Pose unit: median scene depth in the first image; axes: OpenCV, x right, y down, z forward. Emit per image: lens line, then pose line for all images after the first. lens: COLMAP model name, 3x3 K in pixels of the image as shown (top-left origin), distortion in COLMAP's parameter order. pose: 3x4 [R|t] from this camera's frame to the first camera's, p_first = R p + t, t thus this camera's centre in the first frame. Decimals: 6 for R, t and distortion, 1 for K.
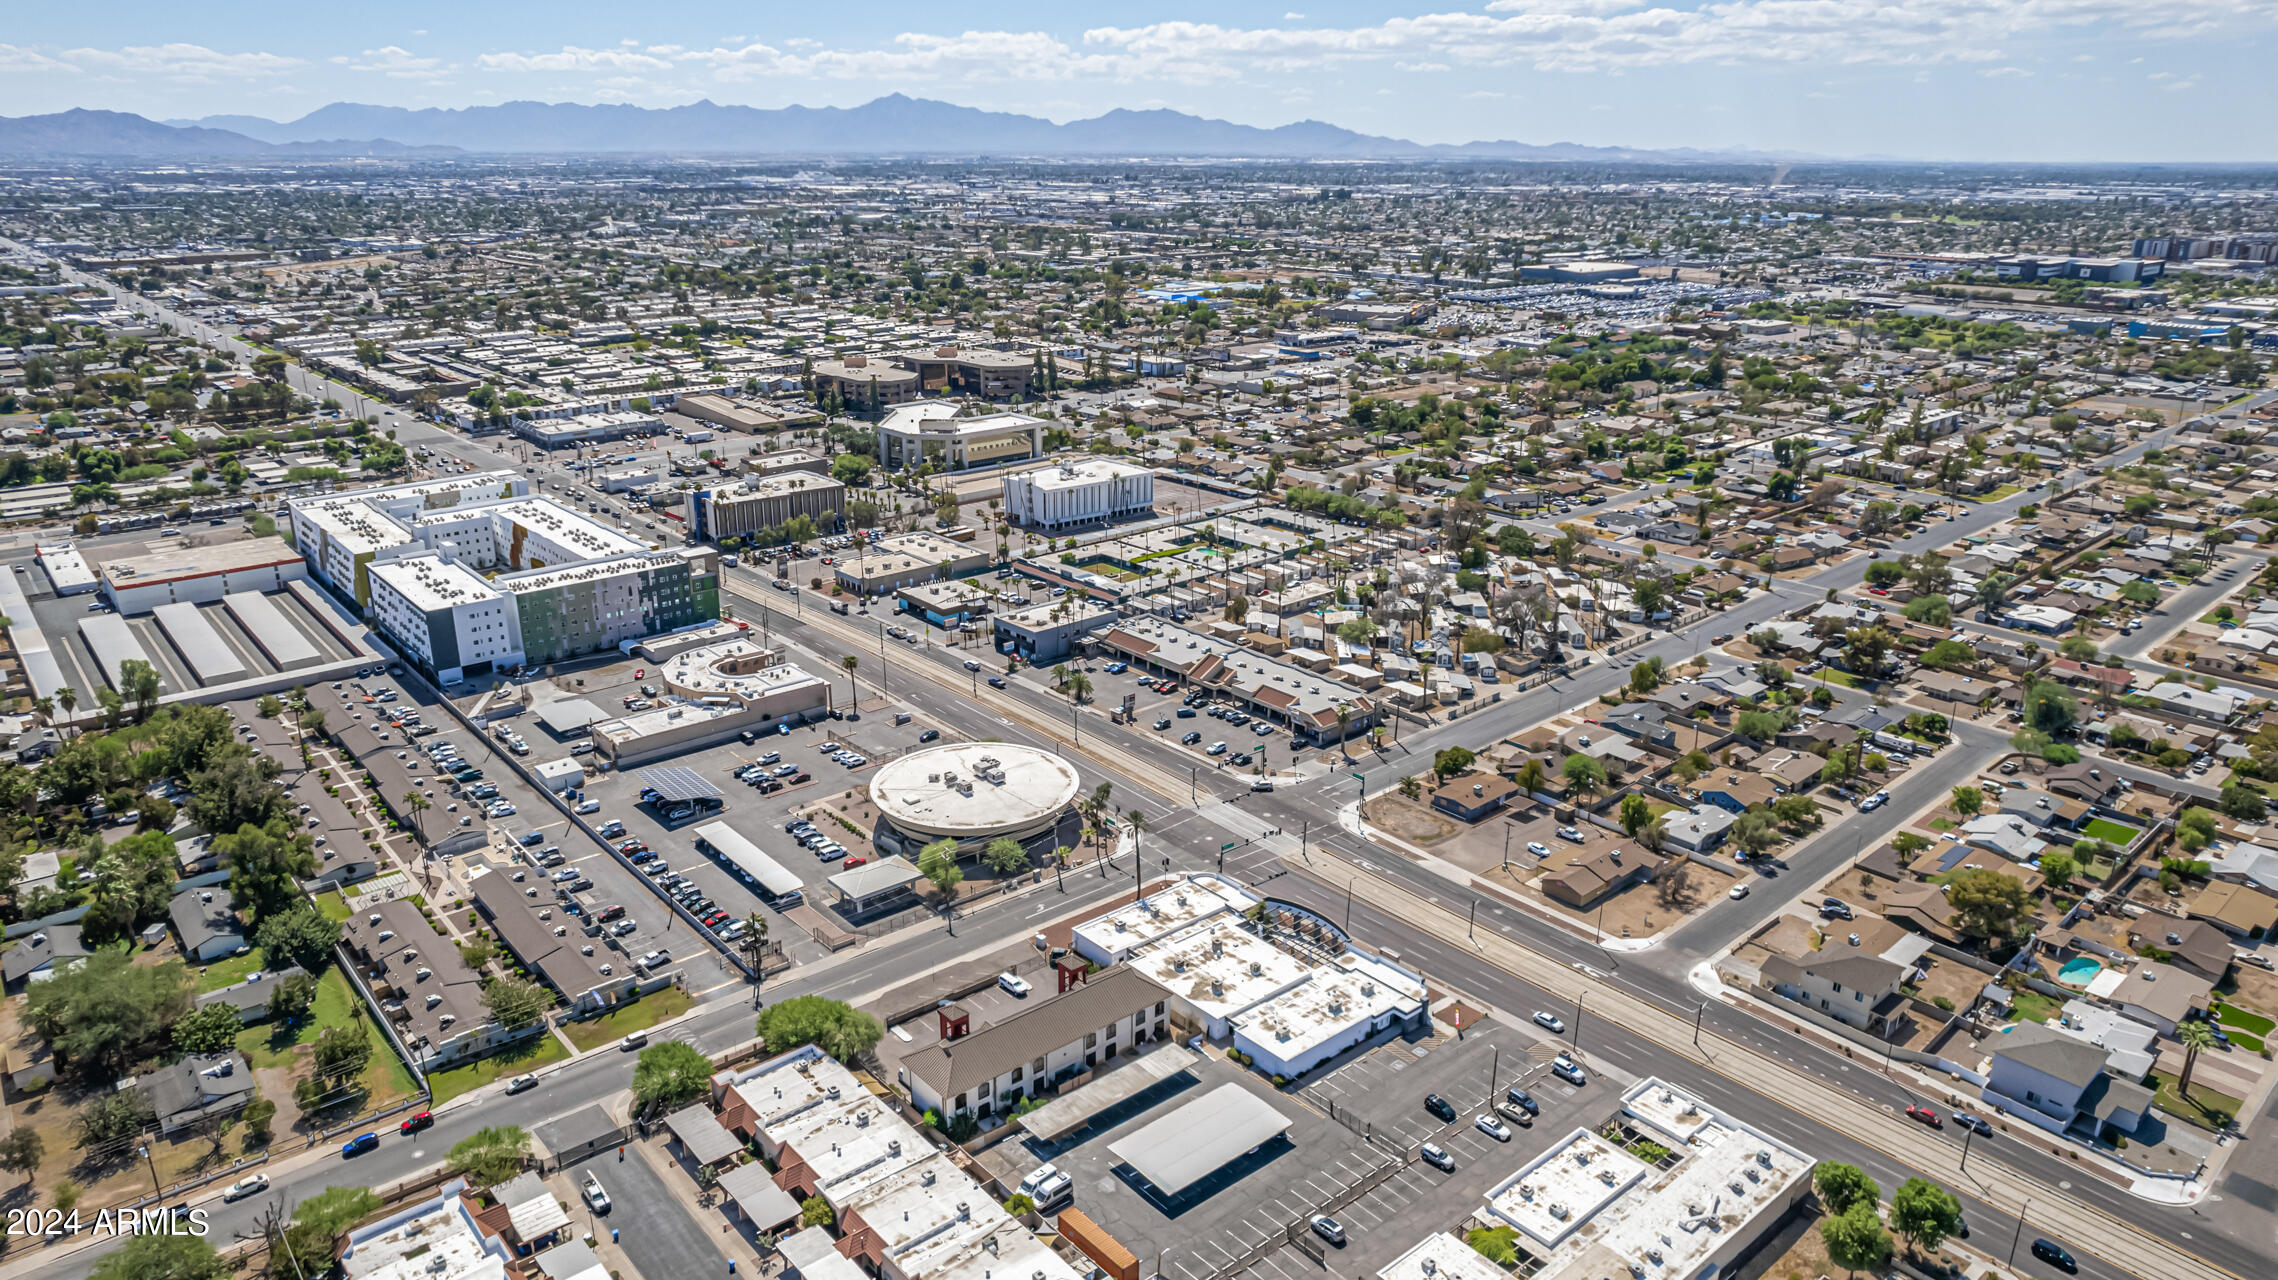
lens RADIAL K [[1505.6, 0, 1139.0], [0, 1505.6, 640.0], [0, 0, 1]] dist [-0.065073, 0.058281]
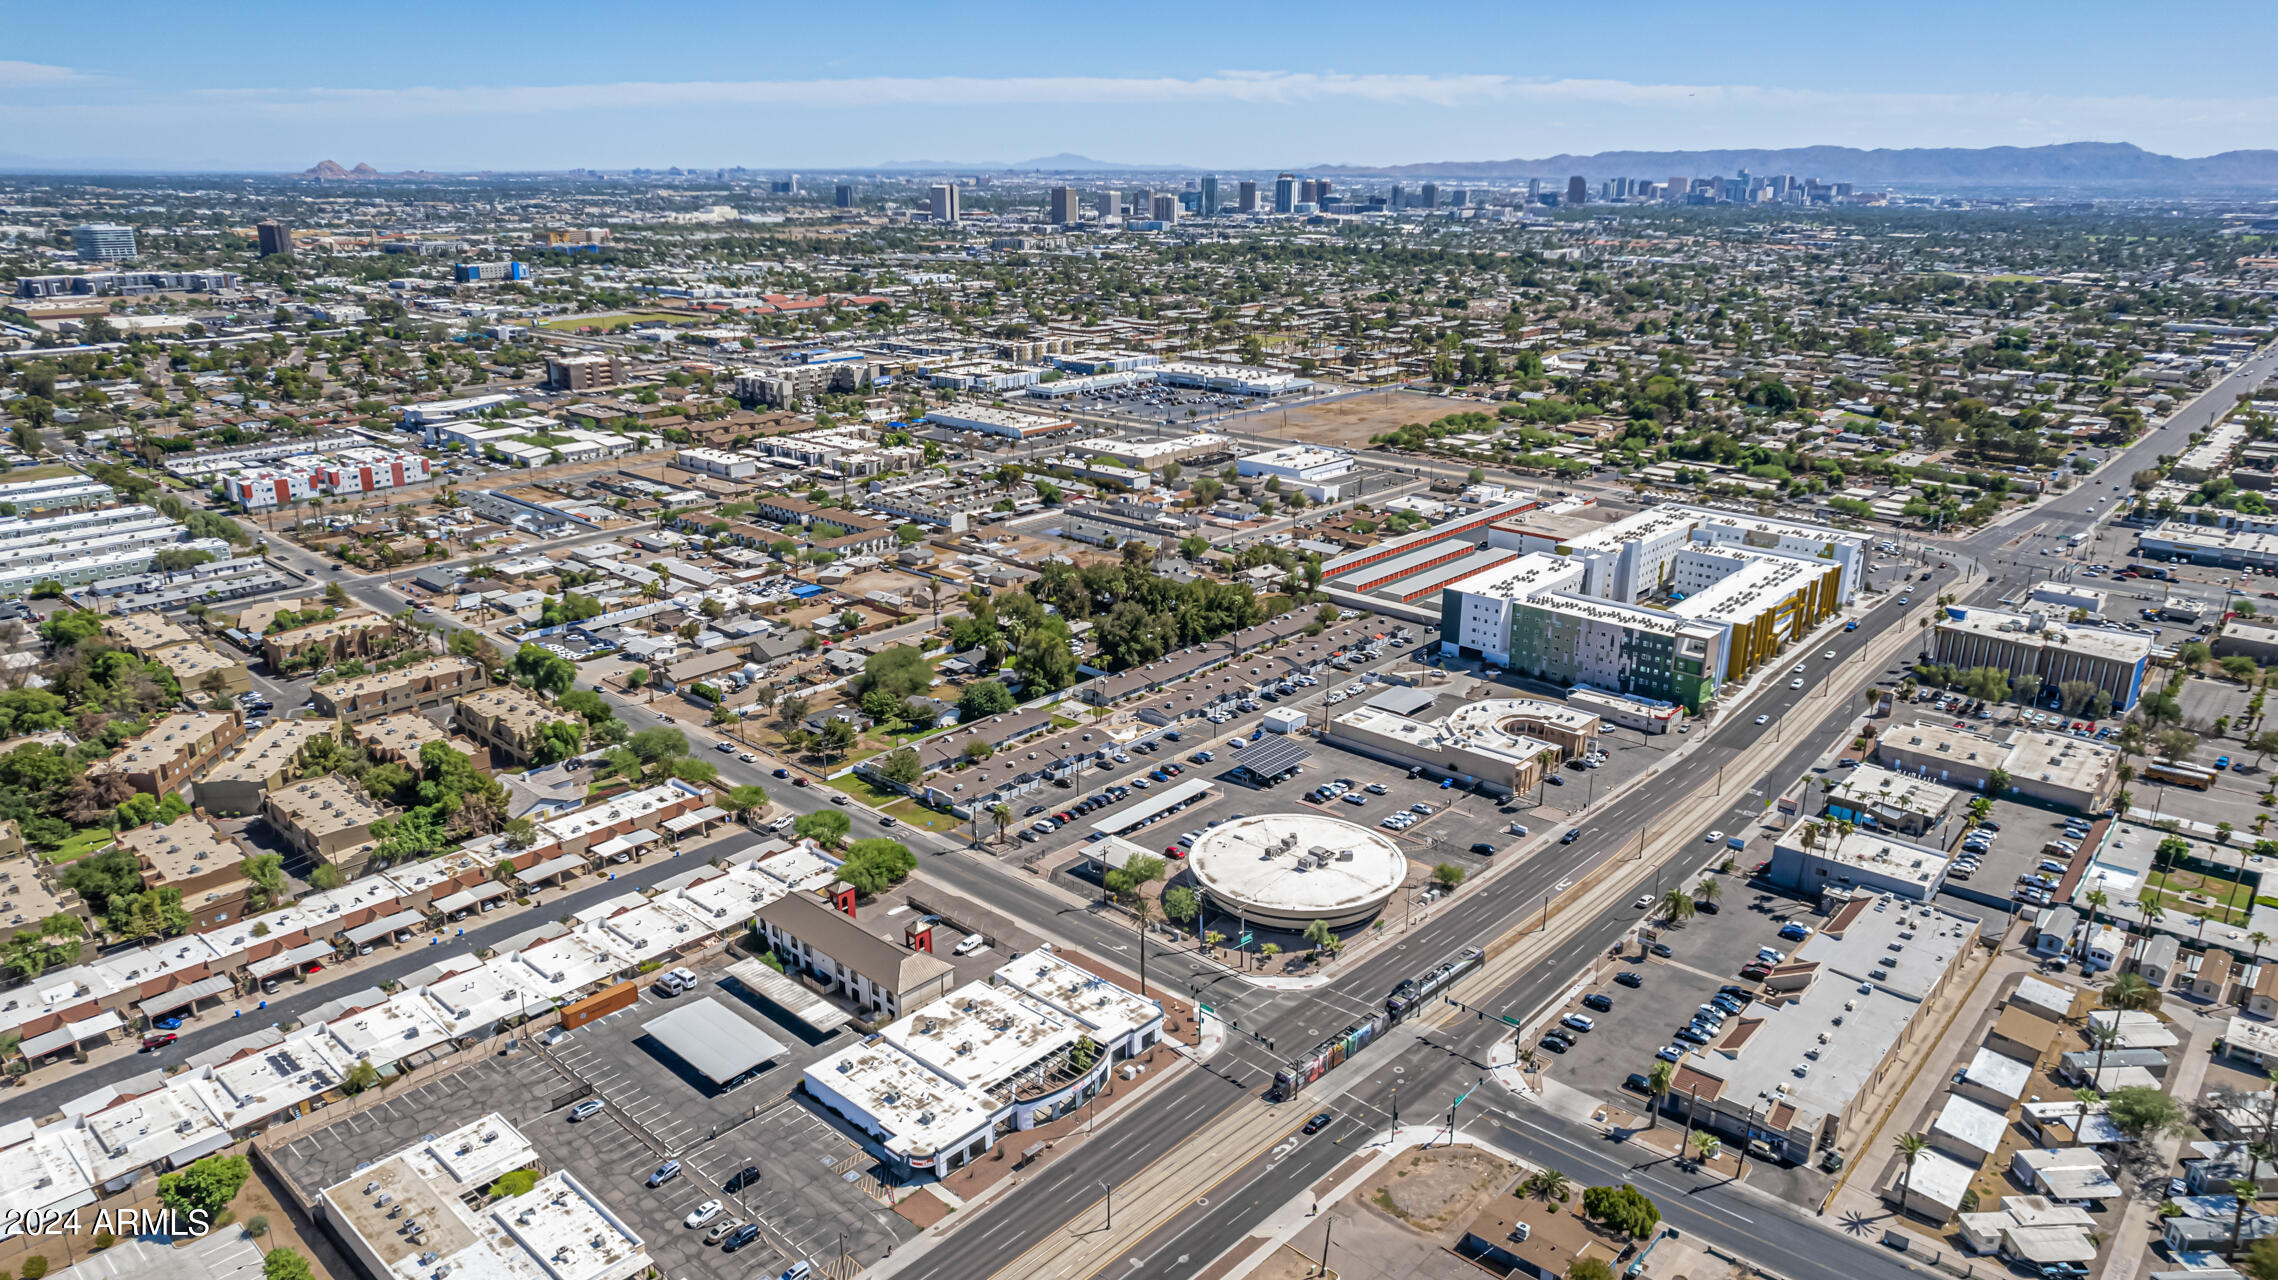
lens RADIAL K [[1491.4, 0, 1143.1], [0, 1491.4, 643.3], [0, 0, 1]] dist [-0.074559, 0.065384]
pose [[0.133123, 0.302054, -0.943950, 0.643515], [-0.320963, 0.914240, 0.247282, -0.205802], [0.937689, 0.270054, 0.218655, 0.578589]]
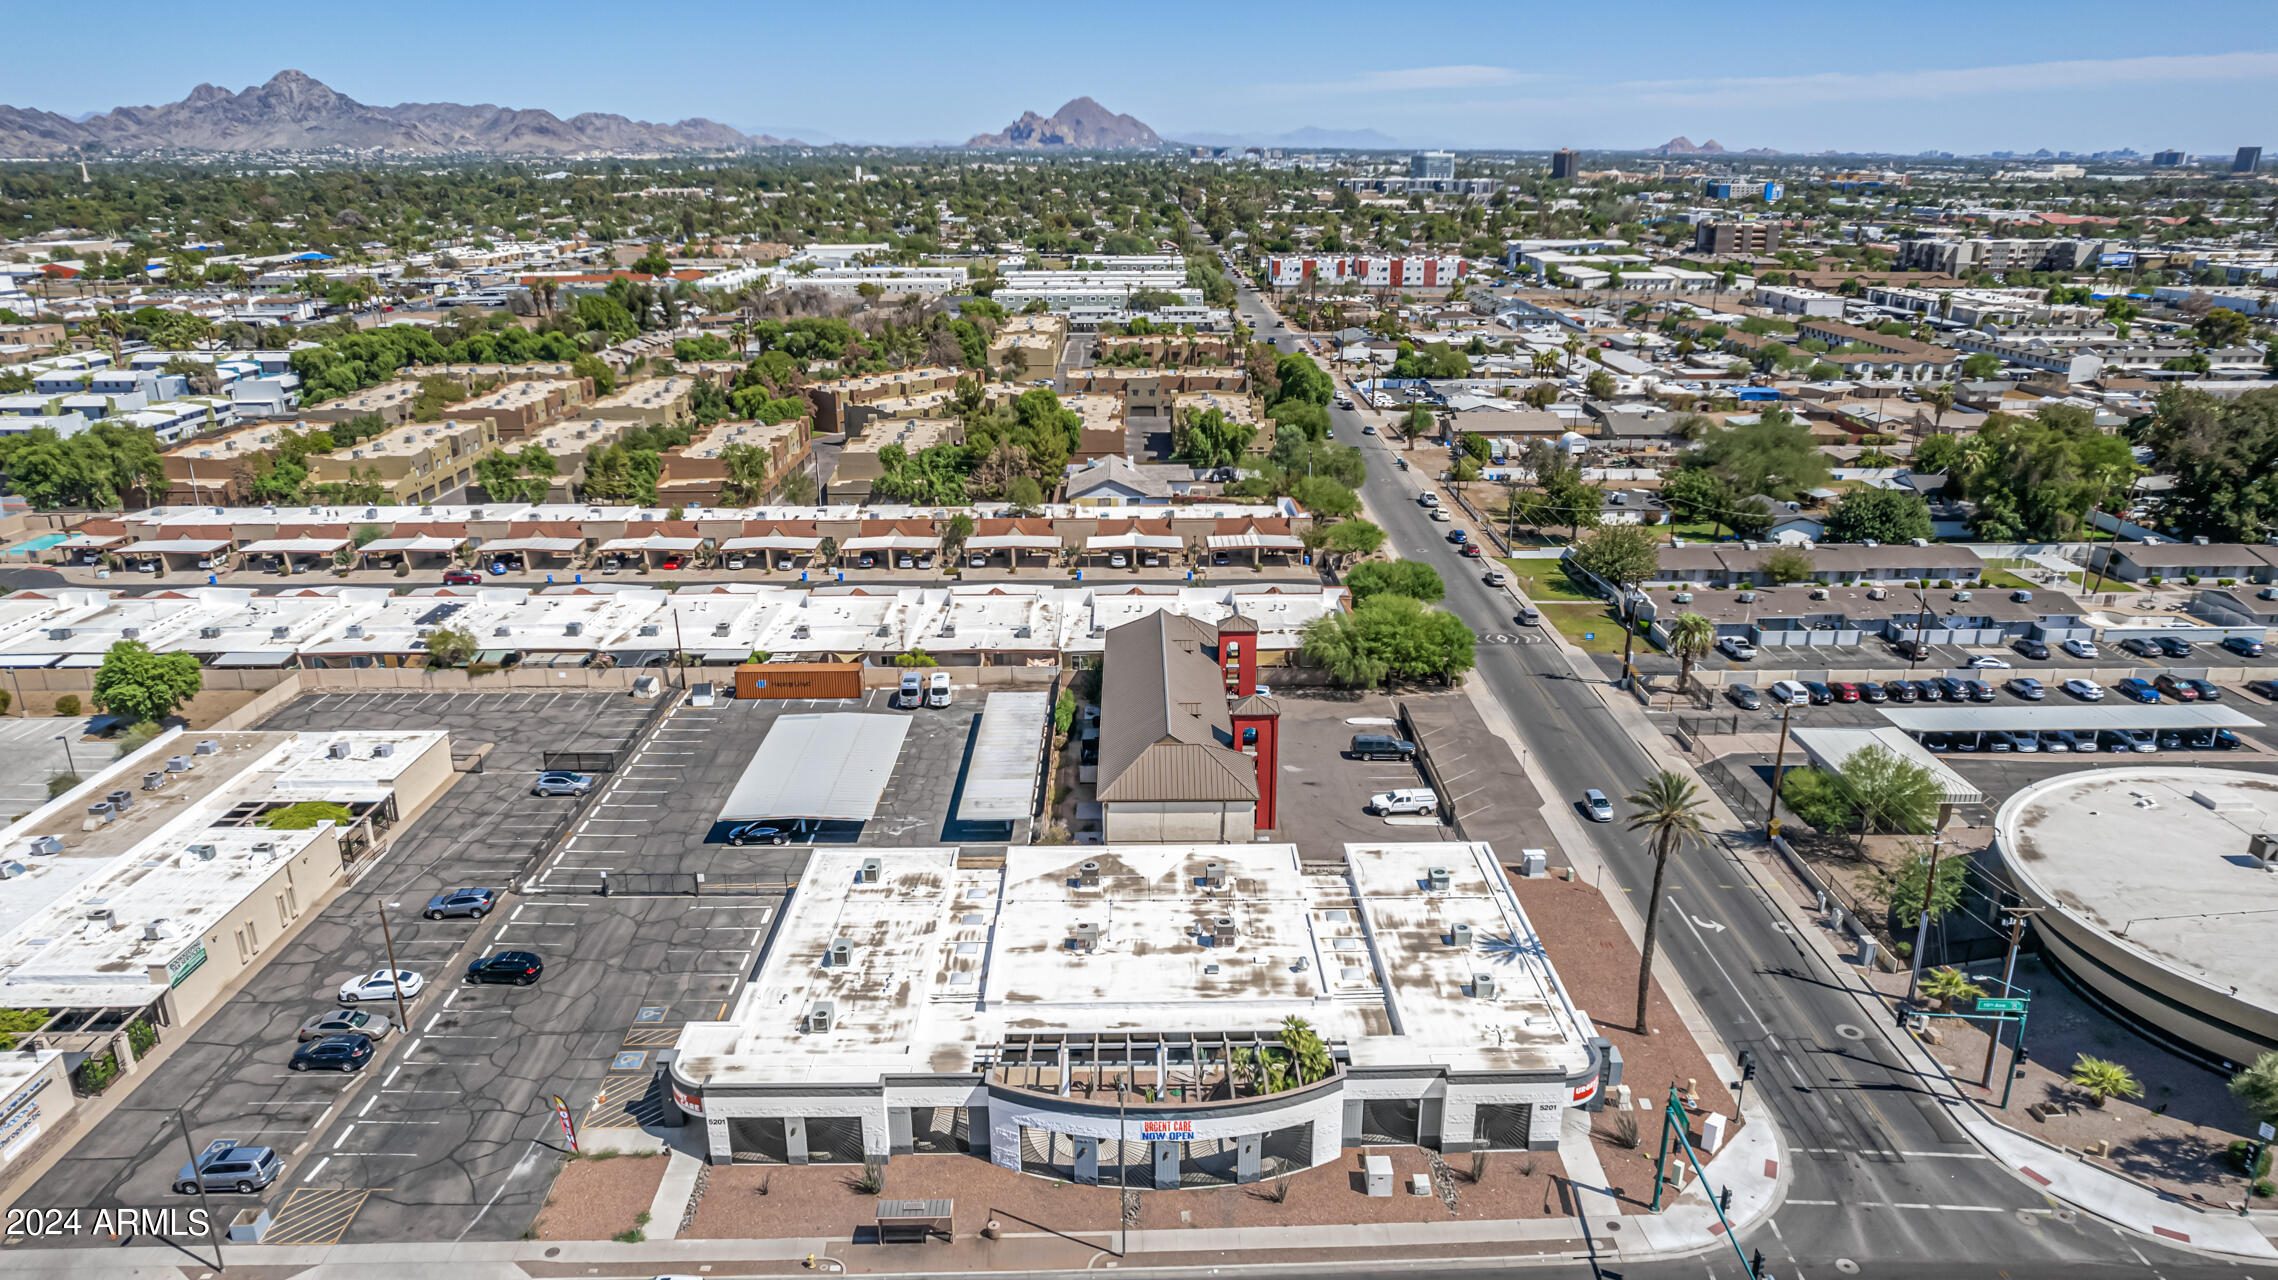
lens RADIAL K [[1491.4, 0, 1143.1], [0, 1491.4, 643.3], [0, 0, 1]] dist [-0.074559, 0.065384]
pose [[-0.637808, 0.243002, -0.730857, 0.240944], [-0.245601, 0.835215, 0.492033, -0.035607], [0.729987, 0.493322, -0.473024, 0.813840]]
